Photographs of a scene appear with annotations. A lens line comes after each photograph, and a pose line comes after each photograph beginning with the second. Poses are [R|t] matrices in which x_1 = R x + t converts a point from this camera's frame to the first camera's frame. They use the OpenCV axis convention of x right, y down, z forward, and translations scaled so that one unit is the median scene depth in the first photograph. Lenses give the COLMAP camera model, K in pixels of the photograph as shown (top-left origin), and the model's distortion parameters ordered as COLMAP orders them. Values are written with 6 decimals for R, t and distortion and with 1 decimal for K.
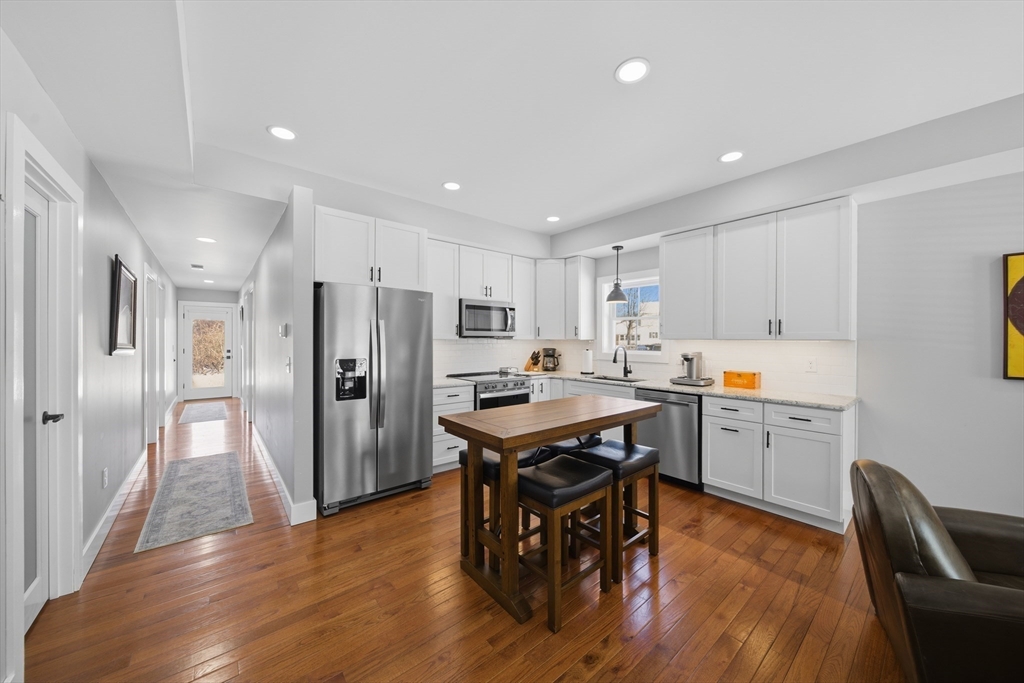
lens RADIAL K [[361.2, 0, 512.7], [0, 361.2, 340.8], [0, 0, 1]] dist [0.000091, -0.001739]
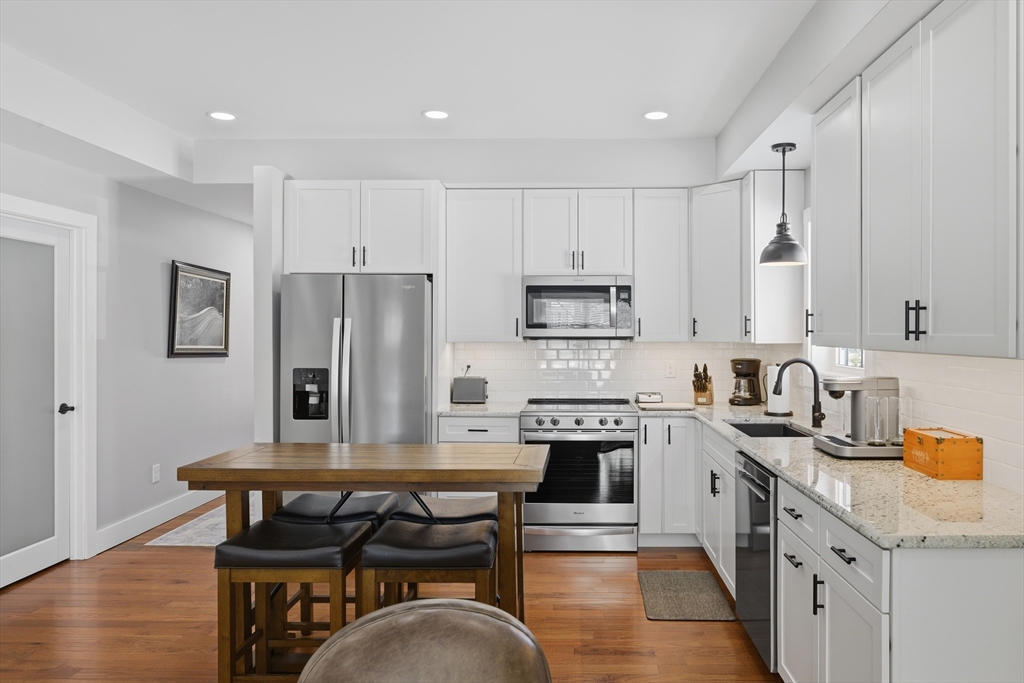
lens RADIAL K [[694.2, 0, 560.7], [0, 694.2, 337.2], [0, 0, 1]] dist [-0.008670, 0.001439]
pose [[0.758676, 0.001635, -0.651466, 0.678707], [-0.000110, 0.999997, 0.002382, -0.015475], [0.651468, -0.001736, 0.758674, 0.140297]]
